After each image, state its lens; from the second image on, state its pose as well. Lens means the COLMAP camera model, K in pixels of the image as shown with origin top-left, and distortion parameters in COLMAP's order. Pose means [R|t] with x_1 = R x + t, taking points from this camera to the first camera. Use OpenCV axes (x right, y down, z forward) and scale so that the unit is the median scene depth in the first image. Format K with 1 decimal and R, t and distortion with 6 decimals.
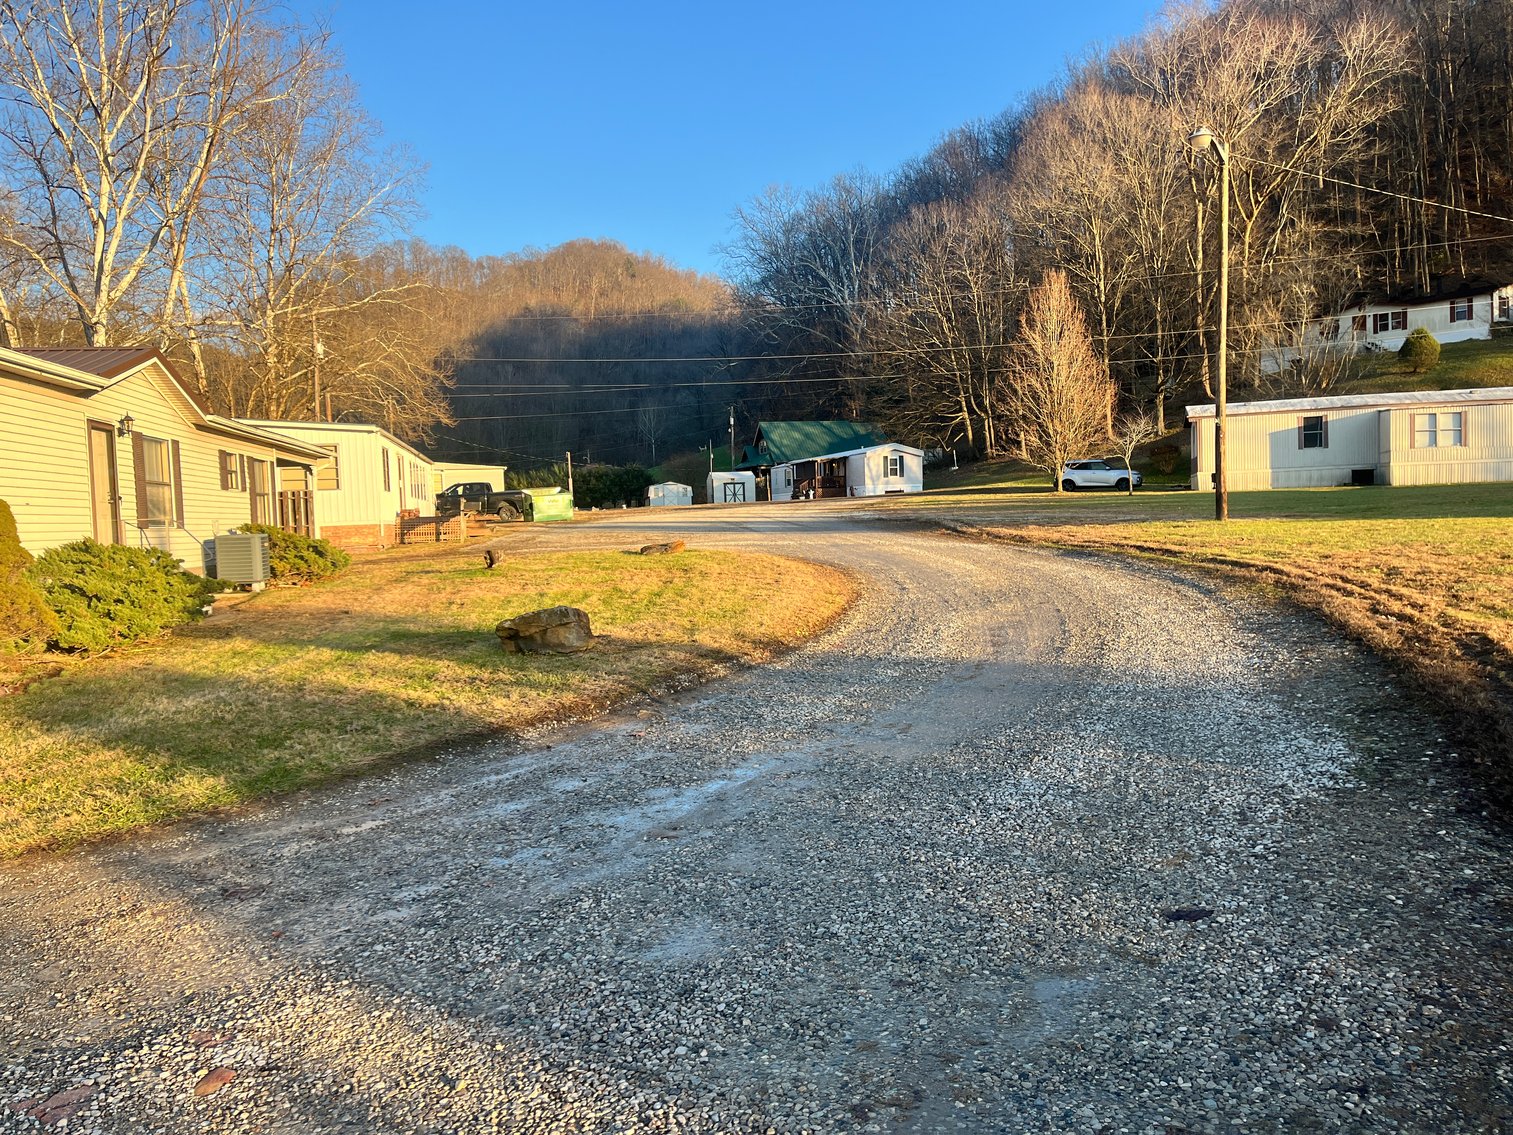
lens RADIAL K [[1134.3, 0, 765.6], [0, 1134.3, 578.8], [0, 0, 1]] dist [0.070025, -0.081367]
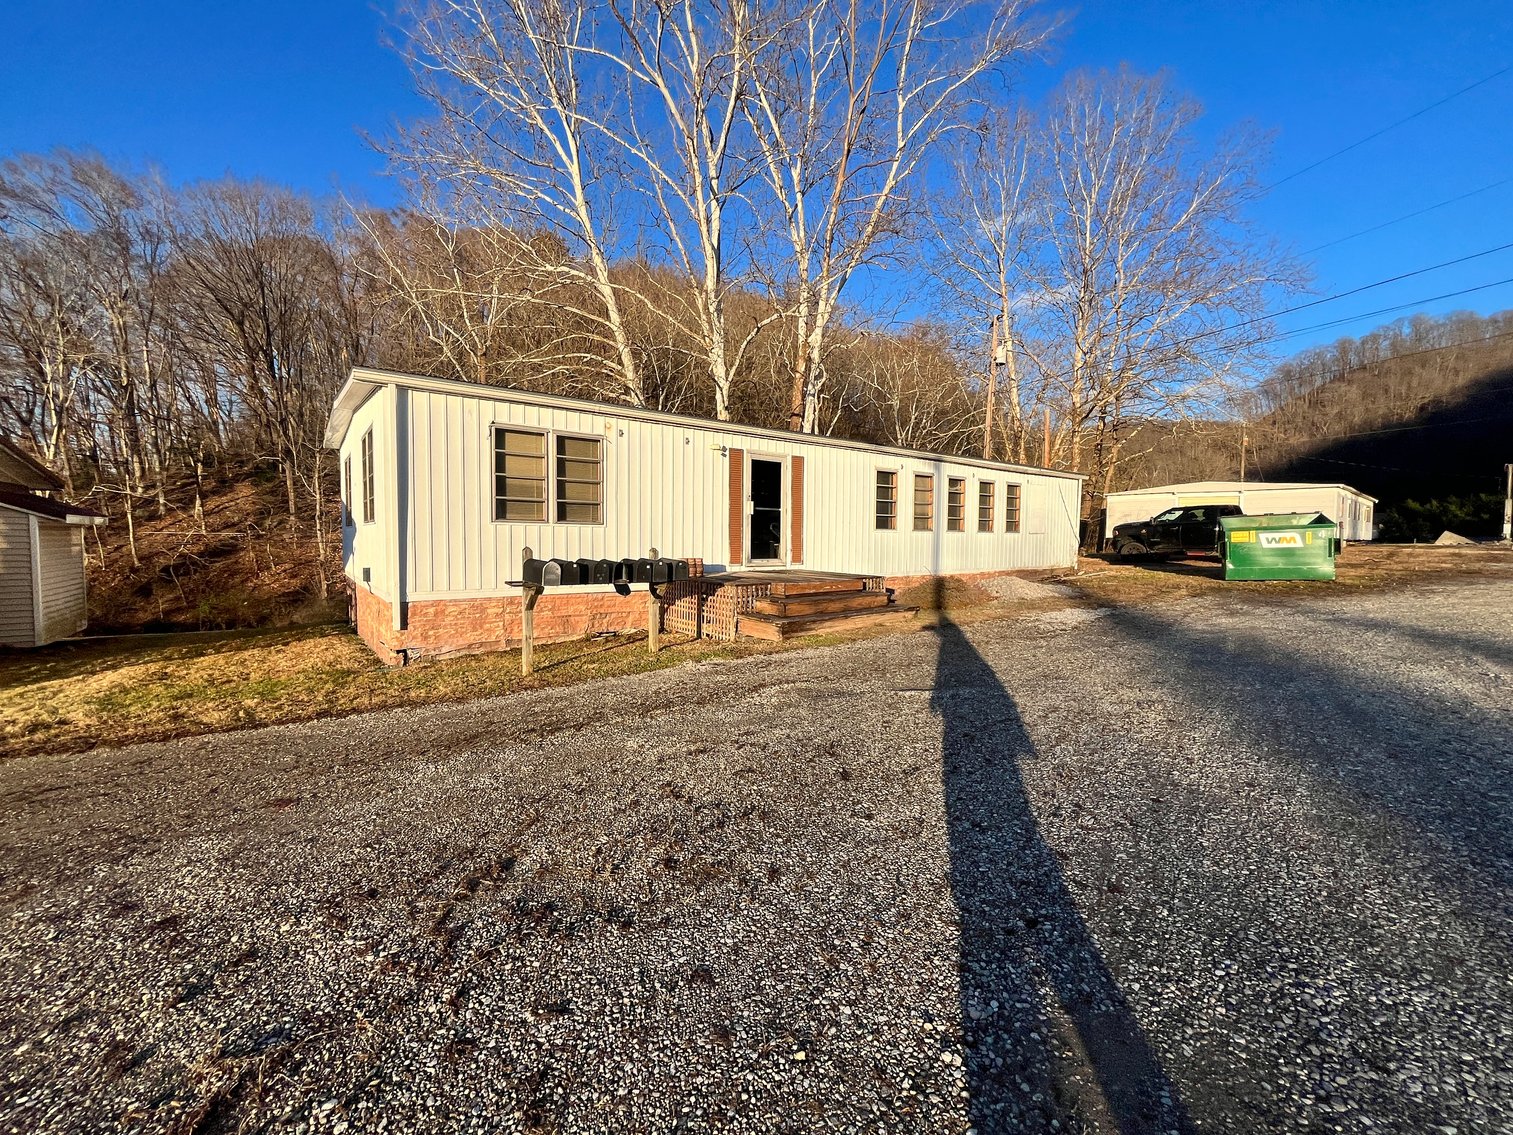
lens RADIAL K [[610.0, 0, 752.0], [0, 610.0, 570.4], [0, 0, 1]] dist [-0.000630, -0.001082]
pose [[0.438287, 0.083239, -0.894973, -0.047197], [-0.068656, 0.995894, 0.059003, -0.054330], [0.896209, 0.035585, 0.442202, 0.676000]]
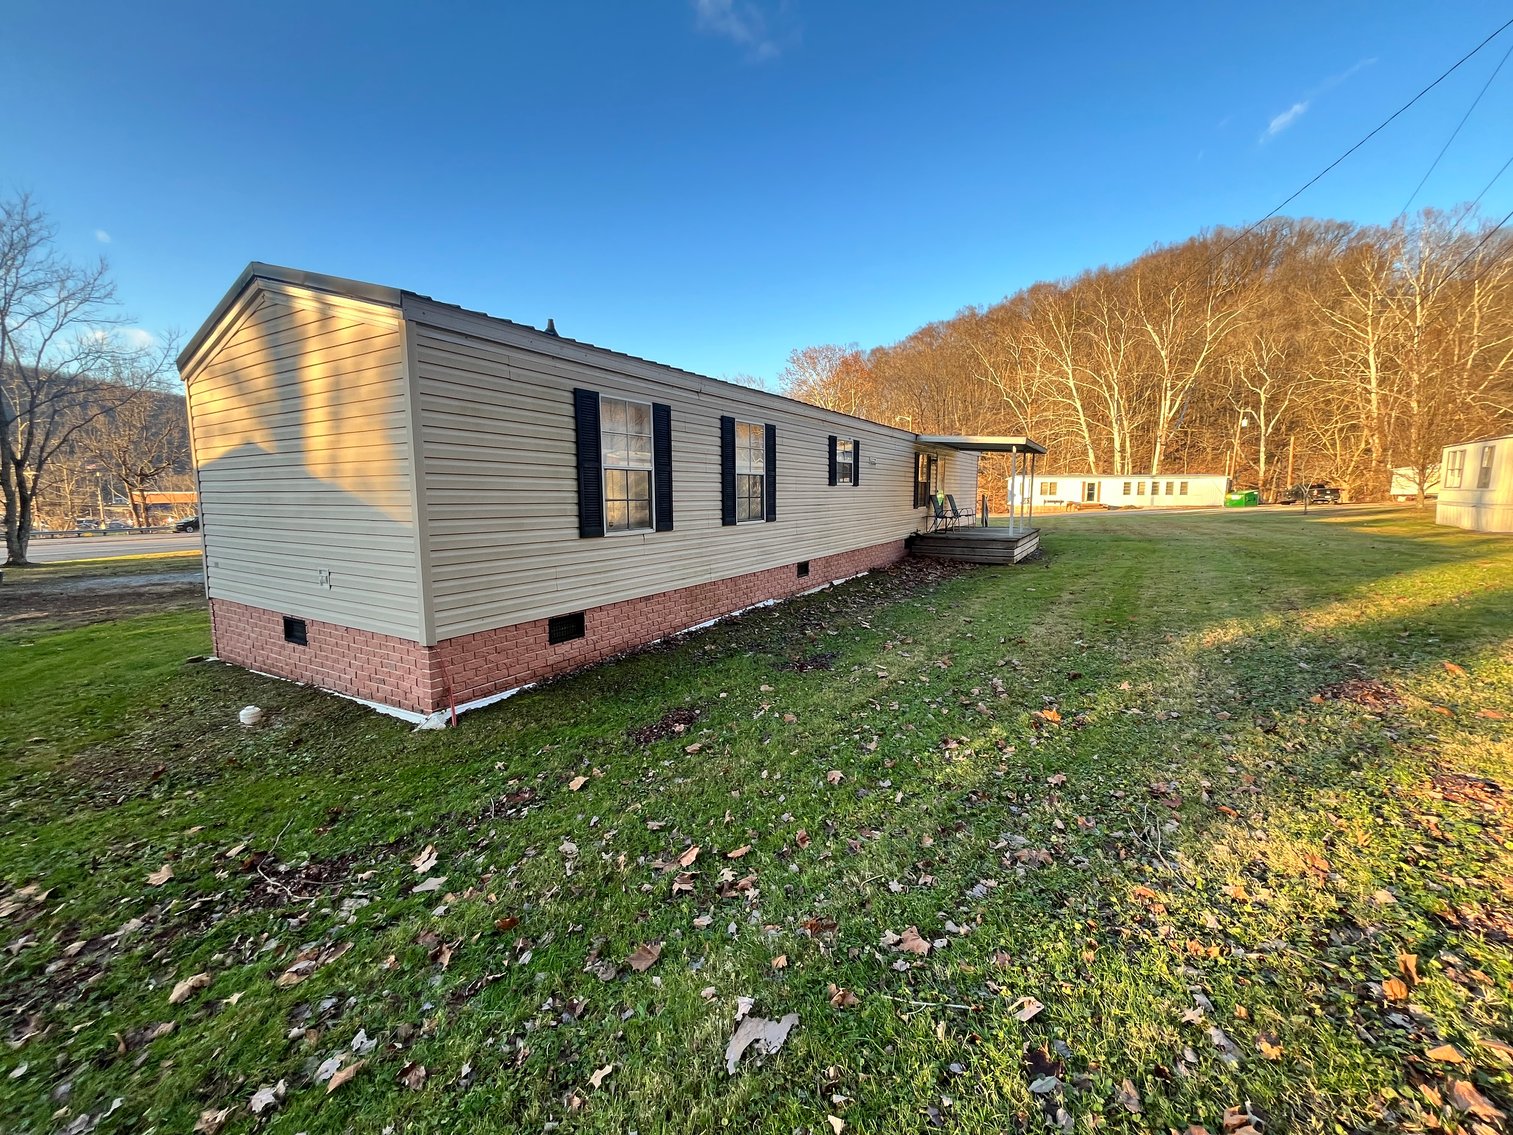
lens RADIAL K [[610.0, 0, 752.3], [0, 610.0, 564.6], [0, 0, 1]] dist [-0.000630, -0.001082]
pose [[-0.339046, 0.146253, -0.929332, 1.125765], [-0.034416, 0.985253, 0.167609, -0.101336], [0.940140, 0.088811, -0.329012, 0.558325]]
